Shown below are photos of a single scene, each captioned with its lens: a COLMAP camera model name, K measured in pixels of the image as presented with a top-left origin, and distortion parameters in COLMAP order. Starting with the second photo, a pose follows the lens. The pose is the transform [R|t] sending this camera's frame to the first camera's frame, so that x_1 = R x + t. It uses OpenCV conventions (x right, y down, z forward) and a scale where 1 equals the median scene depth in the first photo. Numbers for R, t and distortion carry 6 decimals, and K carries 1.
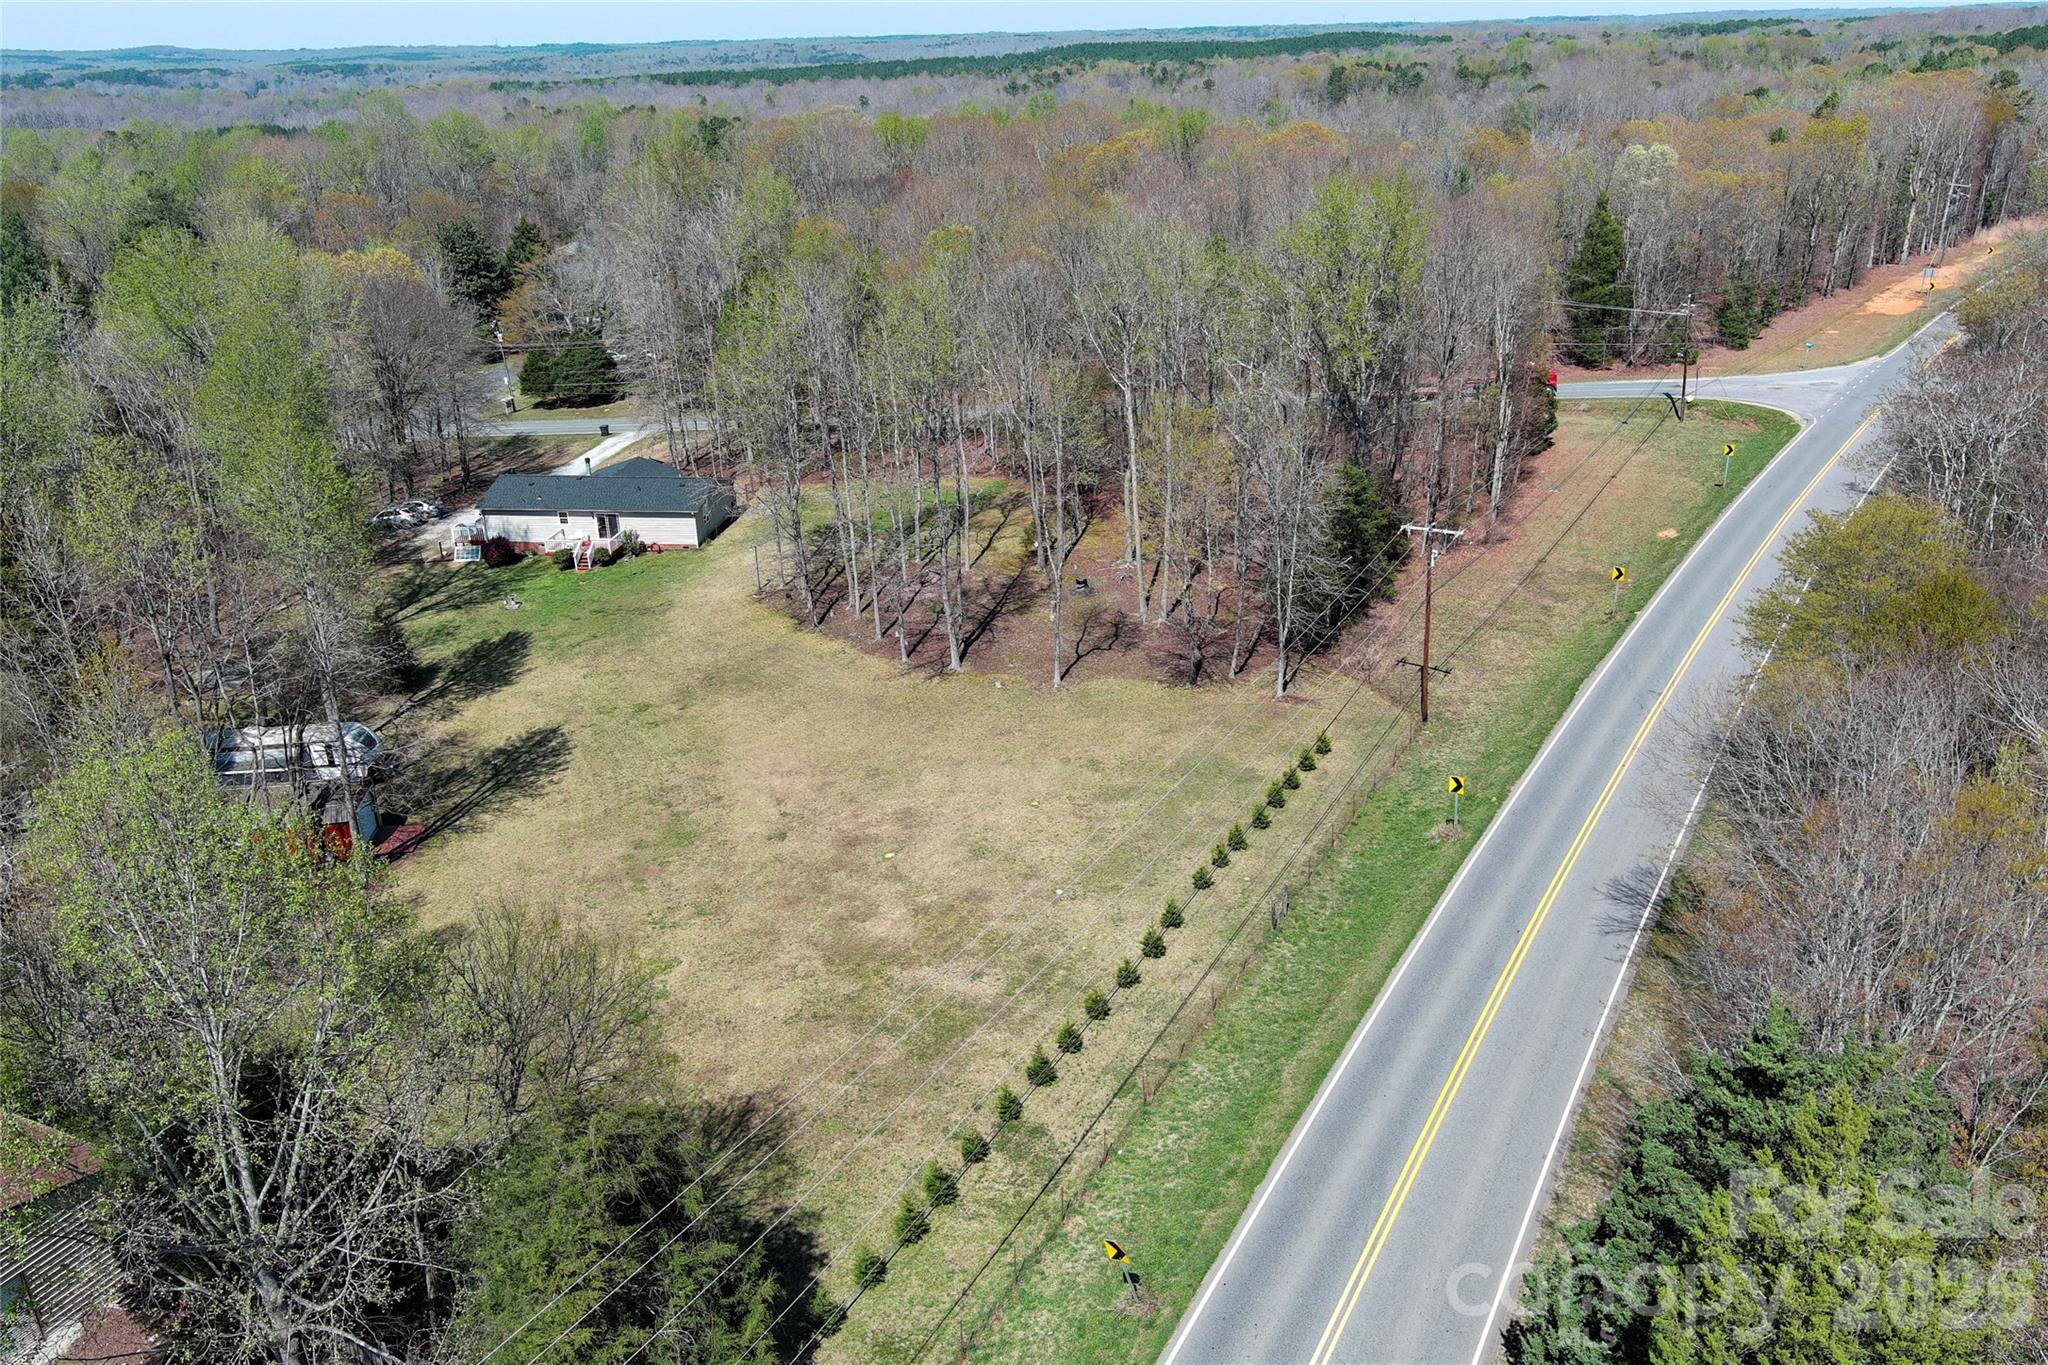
lens RADIAL K [[1625.1, 0, 1031.5], [0, 1625.1, 673.7], [0, 0, 1]] dist [0.038607, -0.004837]
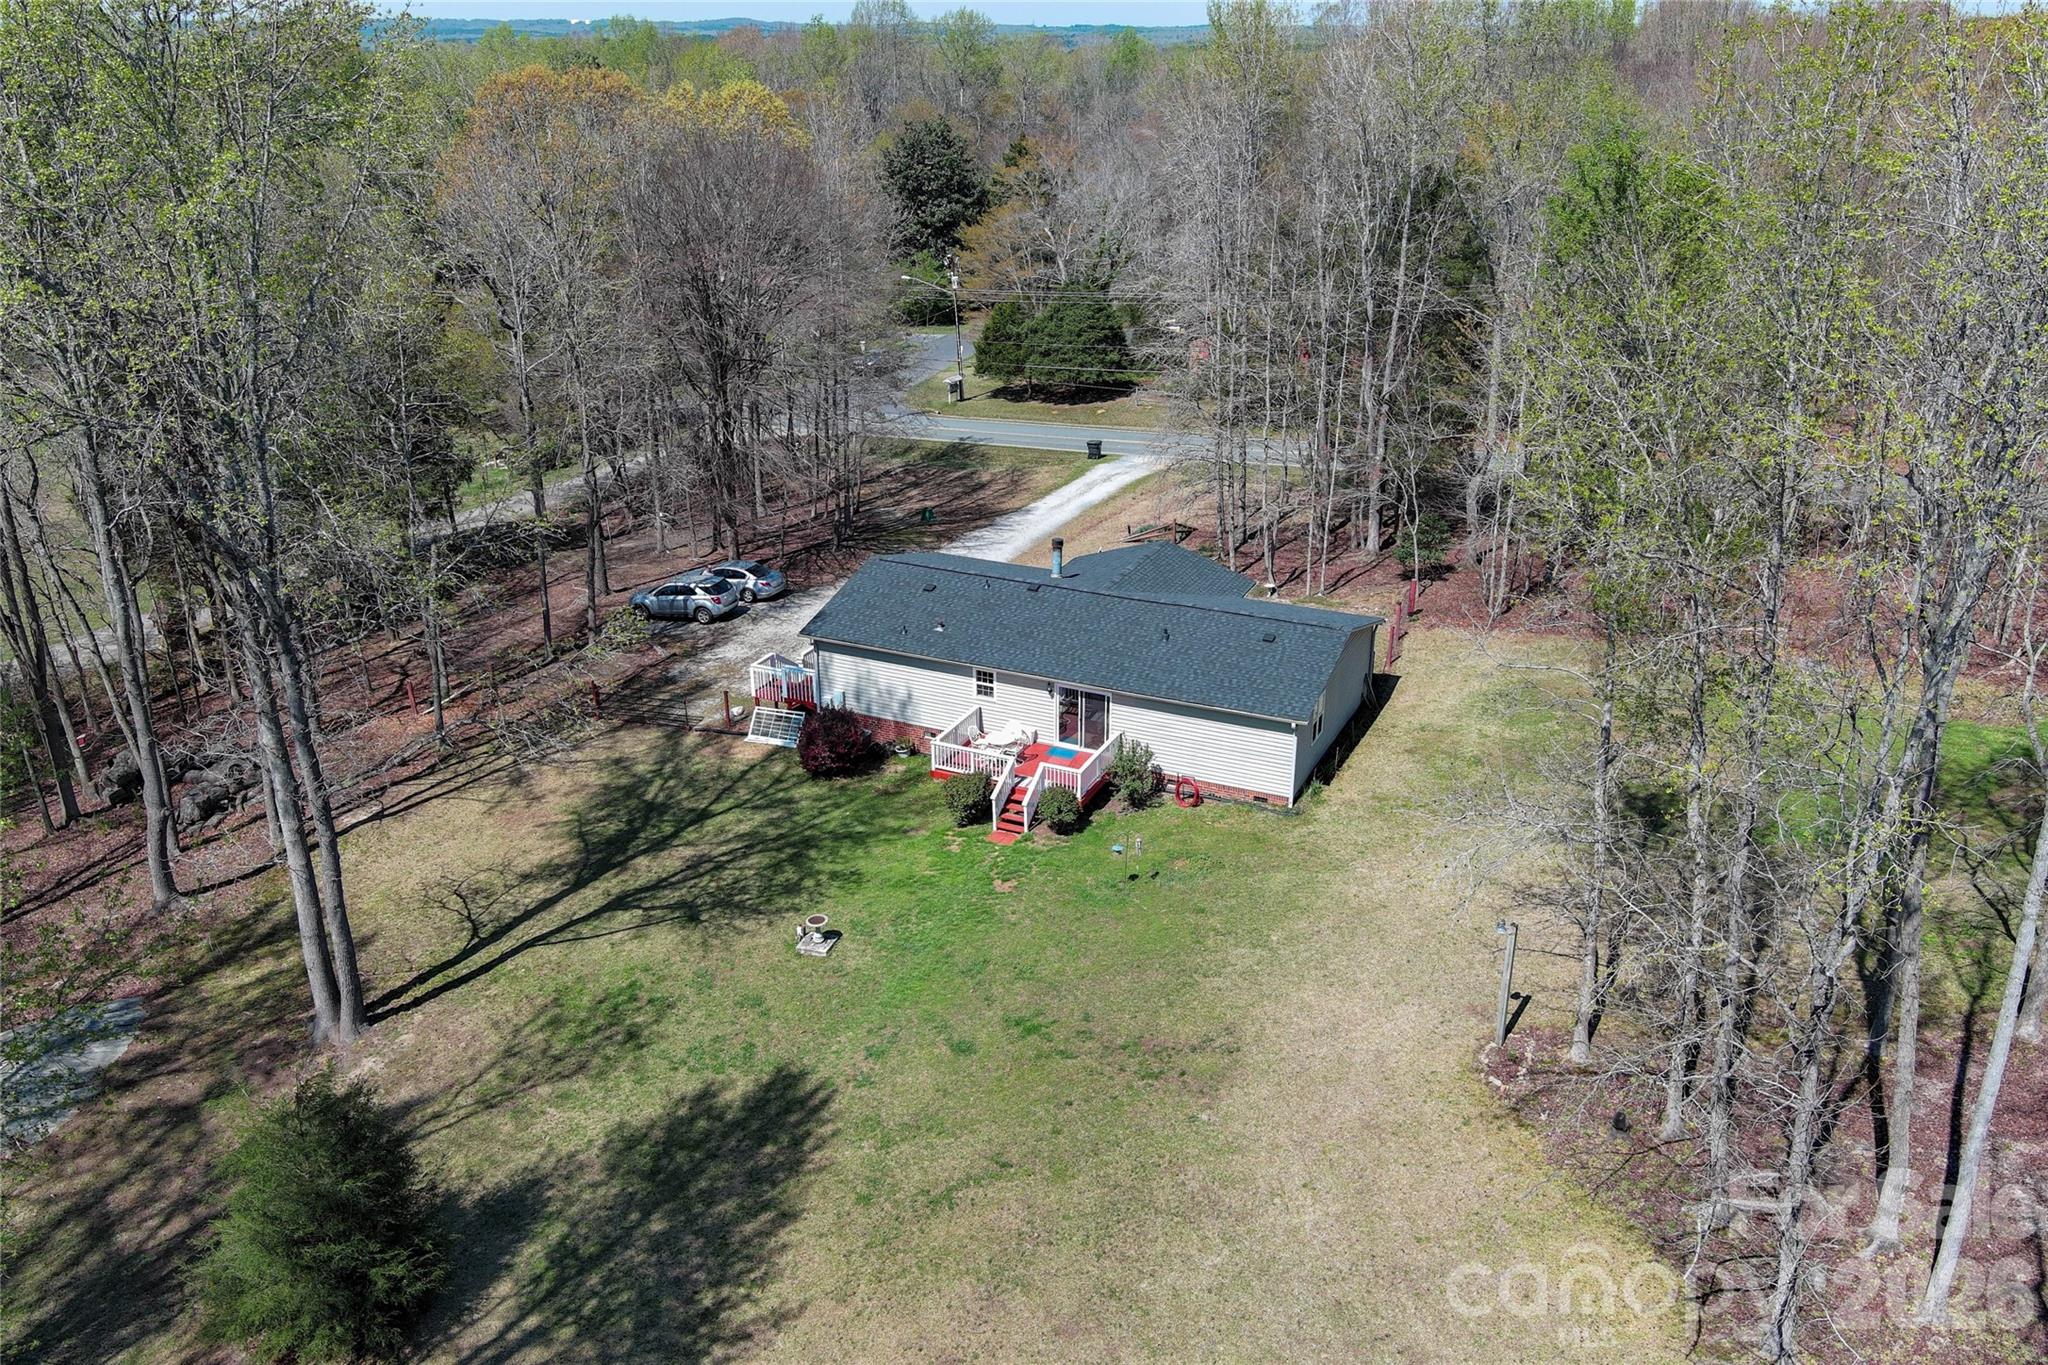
lens RADIAL K [[1625.1, 0, 1025.1], [0, 1625.1, 689.5], [0, 0, 1]] dist [0.038607, -0.004837]
pose [[0.954734, 0.136300, -0.264397, -0.161745], [-0.132401, 0.990660, 0.032599, -0.107564], [0.266370, 0.003883, 0.963863, 0.583394]]
